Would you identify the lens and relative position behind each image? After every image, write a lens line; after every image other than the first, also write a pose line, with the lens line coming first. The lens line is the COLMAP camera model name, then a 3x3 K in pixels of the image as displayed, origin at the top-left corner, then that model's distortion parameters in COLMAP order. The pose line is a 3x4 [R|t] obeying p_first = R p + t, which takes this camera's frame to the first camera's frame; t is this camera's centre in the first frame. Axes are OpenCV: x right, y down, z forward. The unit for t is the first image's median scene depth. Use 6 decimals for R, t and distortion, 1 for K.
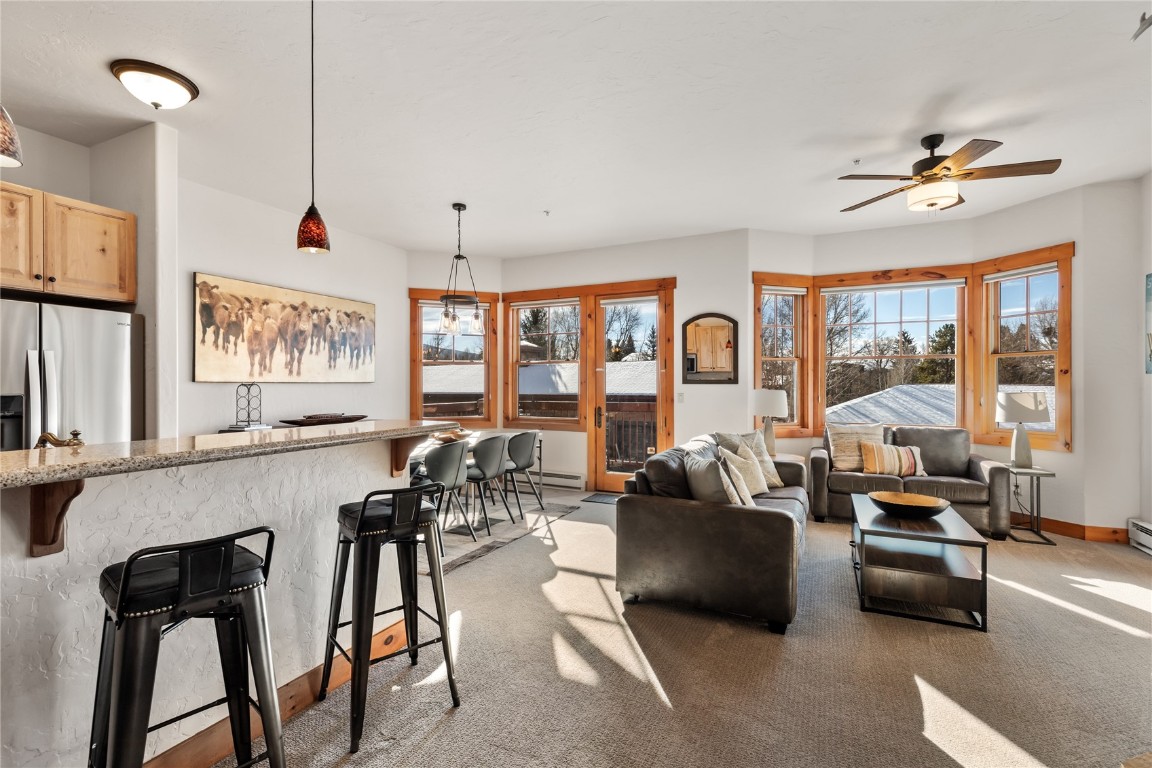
lens RADIAL K [[520.2, 0, 570.1], [0, 520.2, 385.1], [0, 0, 1]] dist [0.002142, 0.000422]
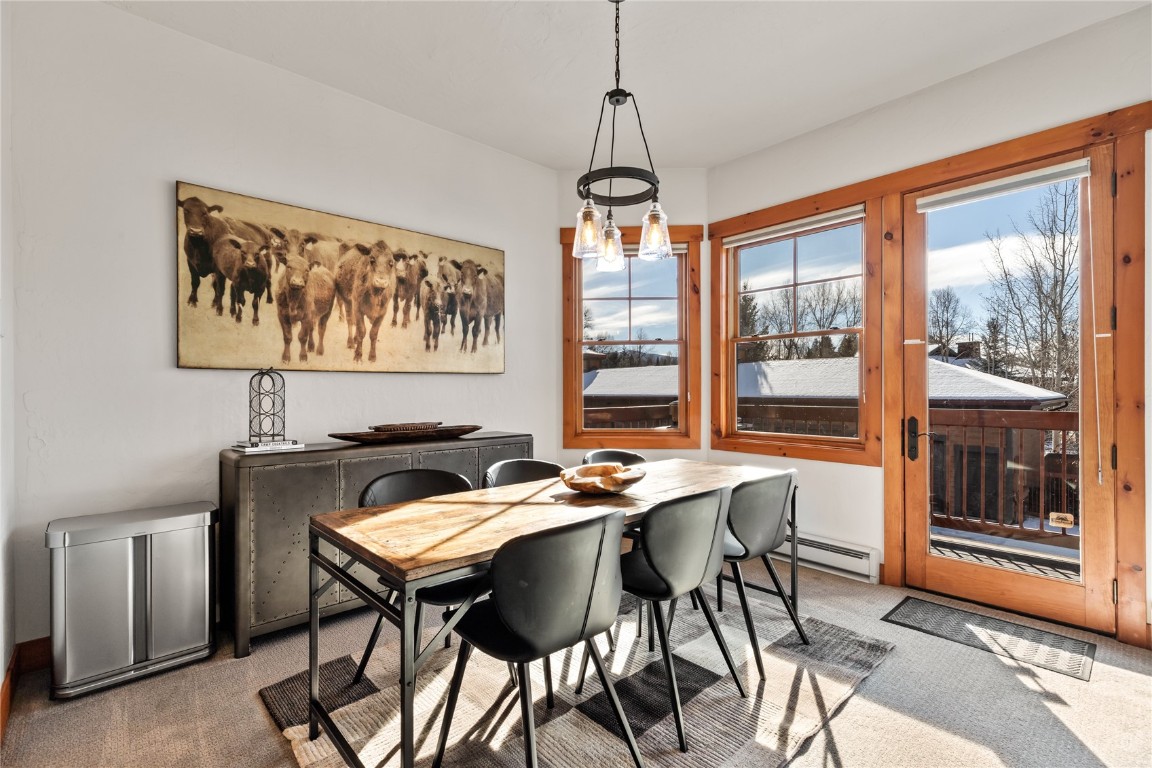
lens RADIAL K [[520.5, 0, 576.8], [0, 520.5, 389.7], [0, 0, 1]] dist [0.002540, 0.000559]
pose [[0.931079, -0.004140, -0.364793, -0.076116], [0.004972, 0.999987, 0.001343, 0.017578], [0.364783, -0.003065, 0.931088, 0.544865]]
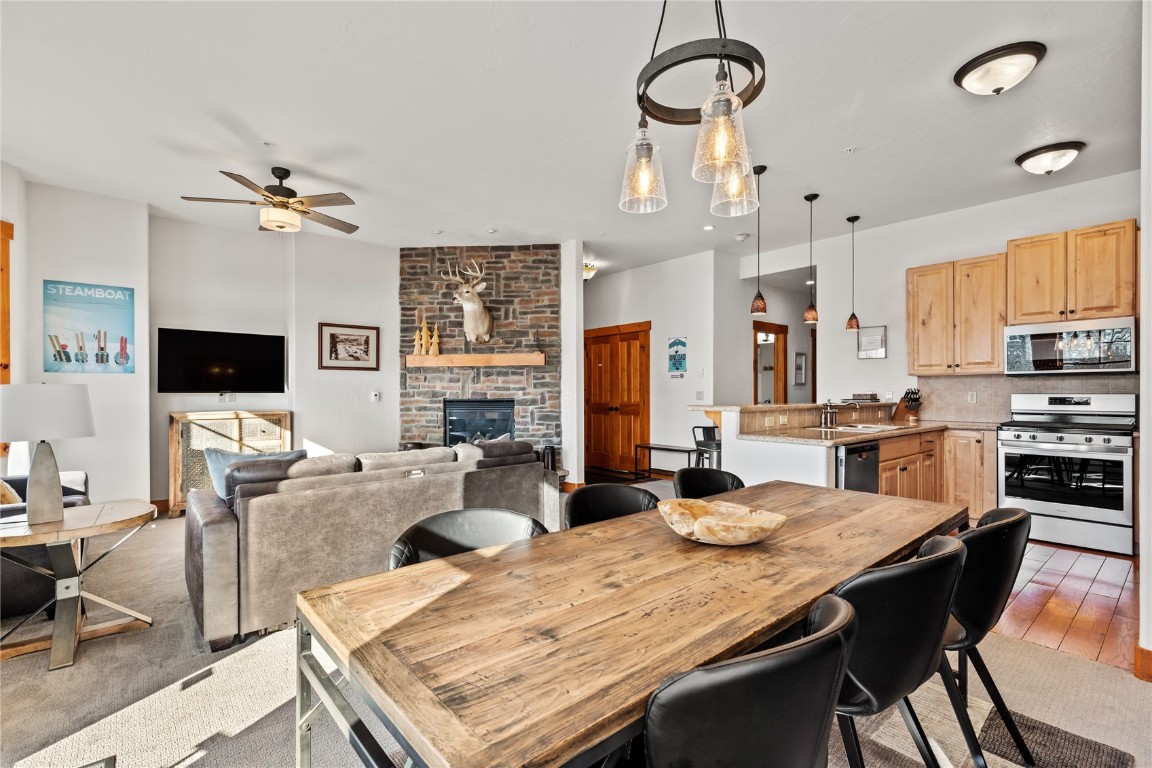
lens RADIAL K [[520.5, 0, 576.8], [0, 520.5, 389.7], [0, 0, 1]] dist [0.002540, 0.000559]
pose [[-0.916338, 0.001498, 0.400403, -0.279534], [0.000378, 0.999996, -0.002877, 0.015348], [-0.400406, -0.002485, -0.916335, 1.305584]]
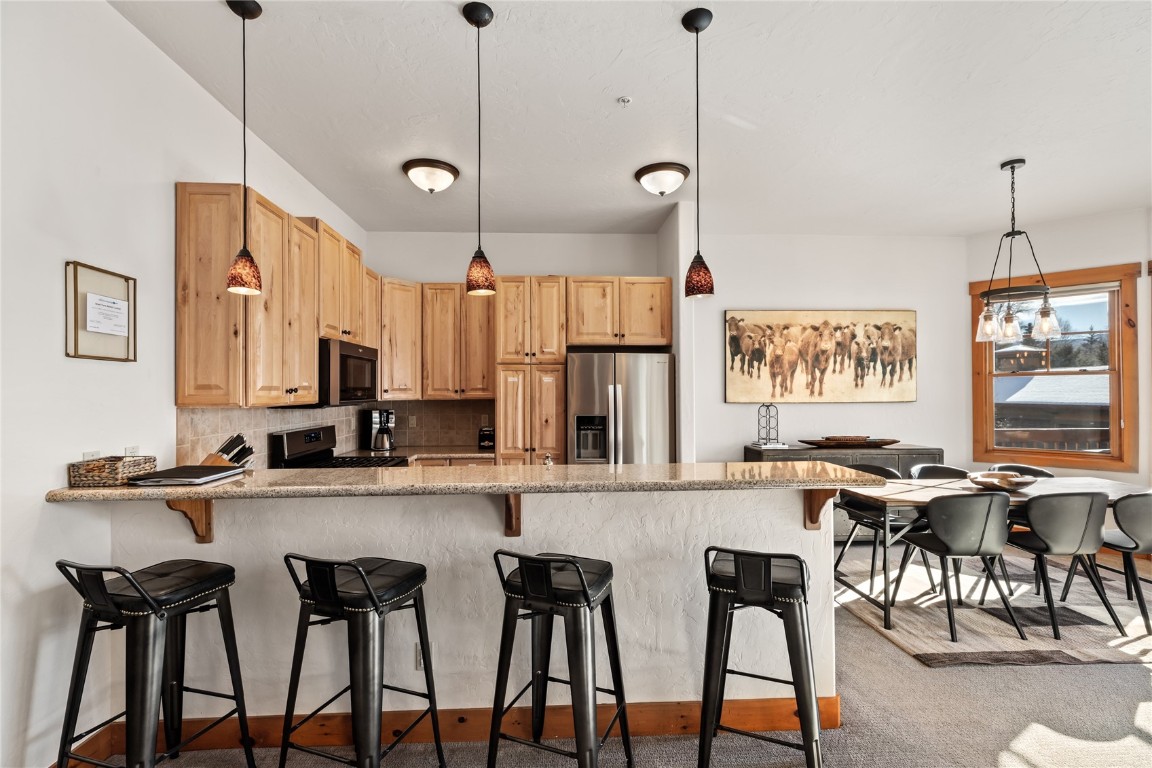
lens RADIAL K [[515.4, 0, 570.2], [0, 515.4, 388.3], [0, 0, 1]] dist [0.005856, 0.000079]
pose [[0.479231, -0.009168, -0.877641, 0.120738], [0.004842, 0.999958, -0.007801, -0.028821], [0.877675, -0.000511, 0.479255, 0.115096]]
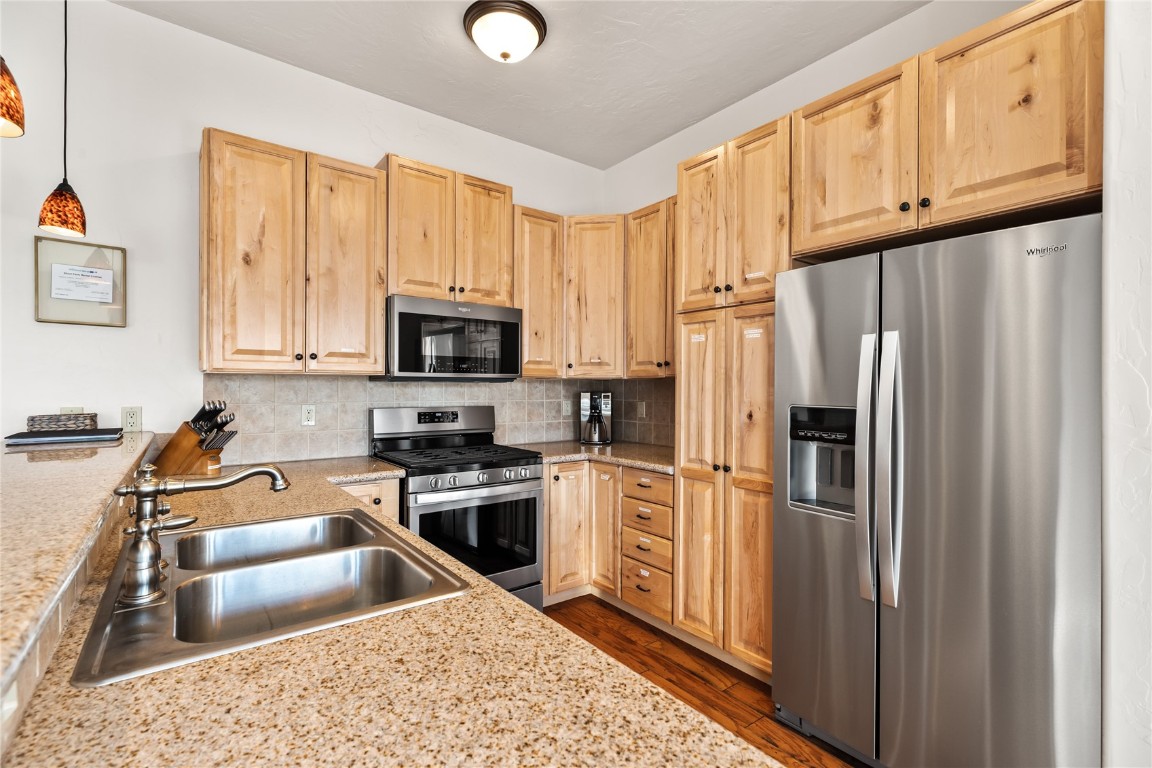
lens RADIAL K [[514.3, 0, 569.2], [0, 514.3, 383.3], [0, 0, 1]] dist [0.003141, 0.001107]
pose [[-0.453646, -0.011243, -0.891111, -0.211510], [-0.004393, 0.999936, -0.010379, -0.002225], [0.891171, -0.000793, -0.453666, 0.572141]]
